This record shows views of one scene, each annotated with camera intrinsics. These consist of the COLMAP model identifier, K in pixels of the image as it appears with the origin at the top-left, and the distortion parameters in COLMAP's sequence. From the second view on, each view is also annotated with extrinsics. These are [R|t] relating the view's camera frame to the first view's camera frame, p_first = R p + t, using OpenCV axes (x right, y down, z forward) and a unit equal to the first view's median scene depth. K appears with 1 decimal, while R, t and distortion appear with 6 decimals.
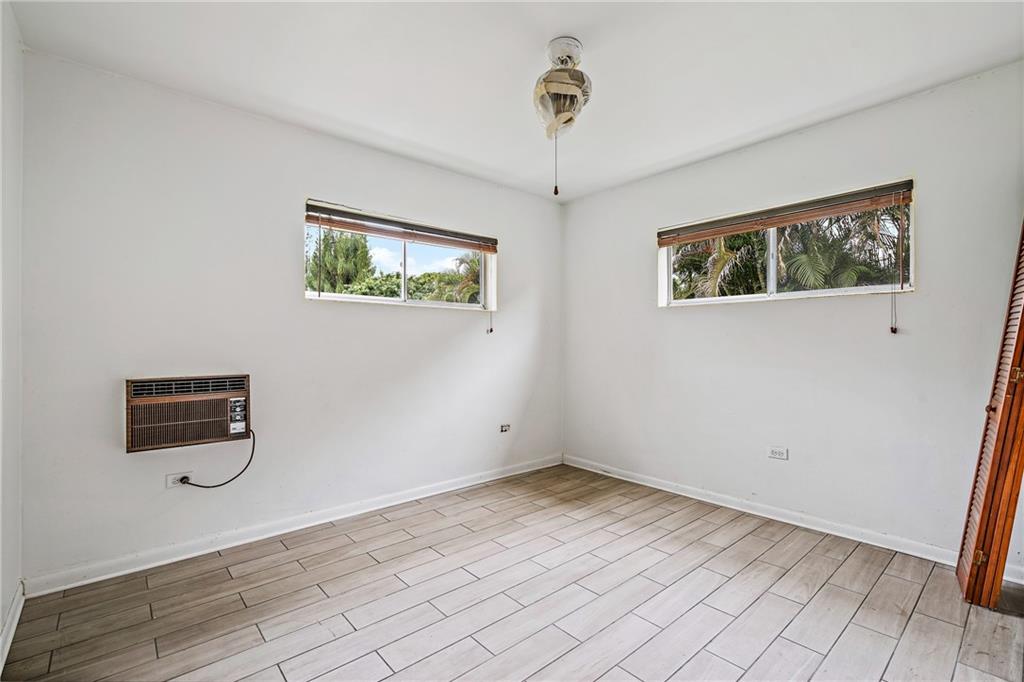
lens RADIAL K [[467.8, 0, 514.3], [0, 467.8, 344.9], [0, 0, 1]] dist [-0.000752, 0.001046]
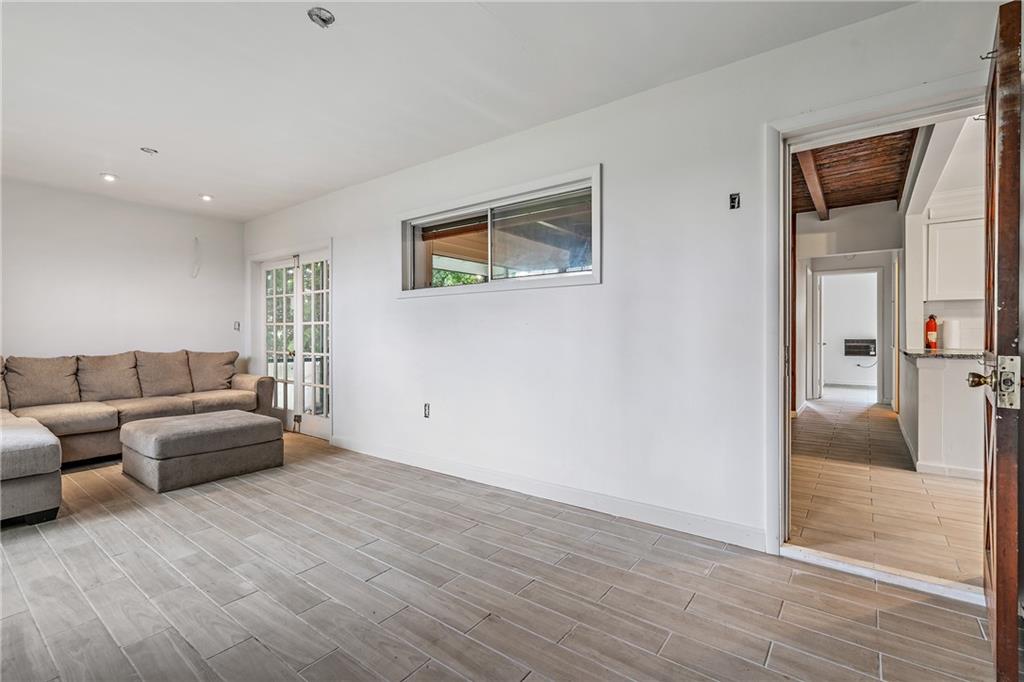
lens RADIAL K [[467.8, 0, 505.3], [0, 467.8, 336.1], [0, 0, 1]] dist [-0.000752, 0.001046]
pose [[0.179185, 0.000140, -0.983815, 2.838467], [-0.003187, 0.999995, -0.000438, 0.053584], [0.983810, 0.003214, 0.179184, -2.839559]]
